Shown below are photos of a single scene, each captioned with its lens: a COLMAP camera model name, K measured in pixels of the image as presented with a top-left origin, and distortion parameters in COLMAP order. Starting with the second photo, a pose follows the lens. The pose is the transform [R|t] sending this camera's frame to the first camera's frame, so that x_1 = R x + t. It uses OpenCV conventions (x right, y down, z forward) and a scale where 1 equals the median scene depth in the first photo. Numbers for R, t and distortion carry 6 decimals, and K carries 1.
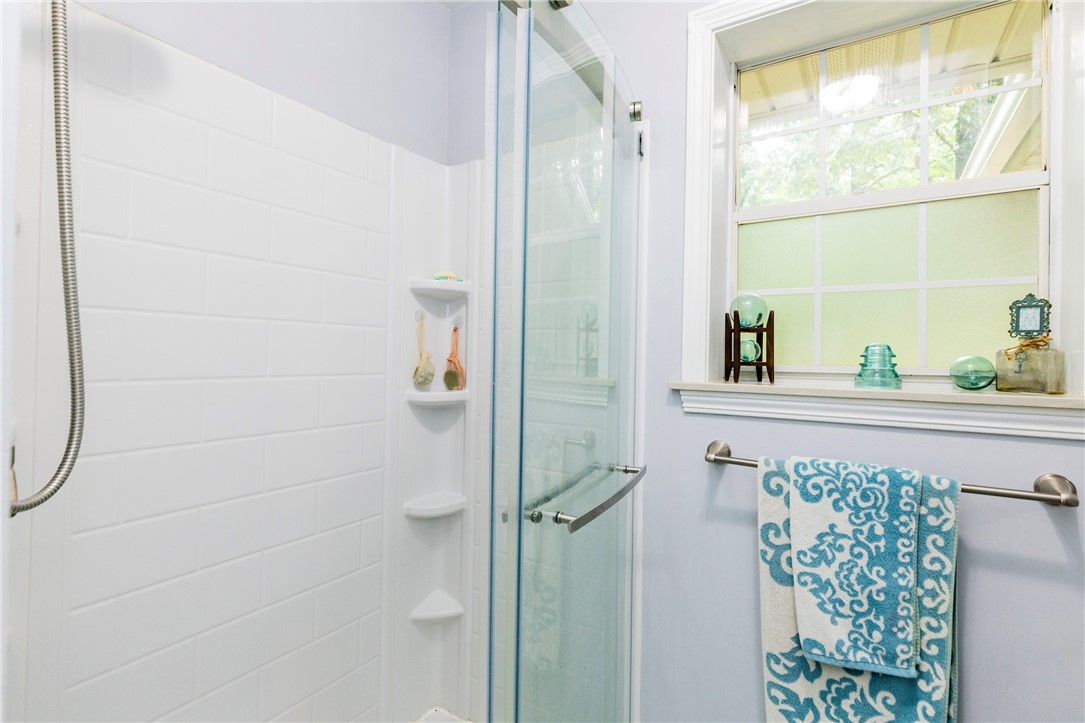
lens RADIAL K [[496.3, 0, 558.6], [0, 496.3, 348.4], [0, 0, 1]] dist [0.015778, -0.001018]
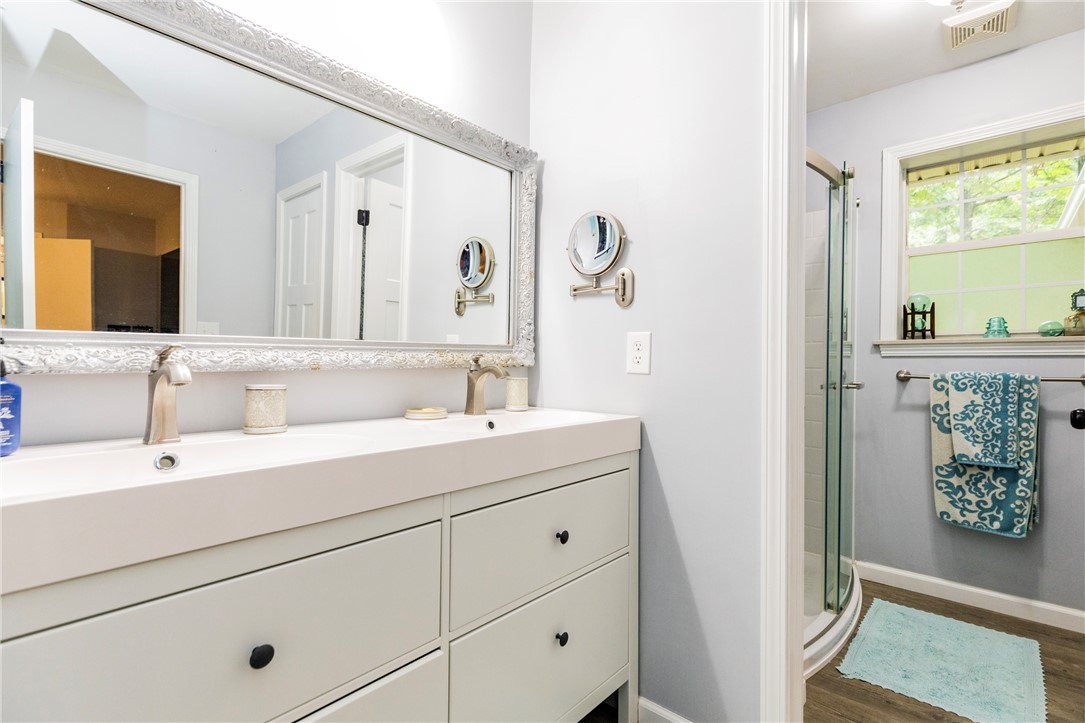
lens RADIAL K [[496.3, 0, 542.6], [0, 496.3, 363.0], [0, 0, 1]] dist [0.015778, -0.001018]
pose [[0.987096, -0.006926, -0.159980, -0.892577], [0.006954, 0.999976, -0.000385, 0.176459], [0.159979, -0.000733, 0.987120, -1.365671]]
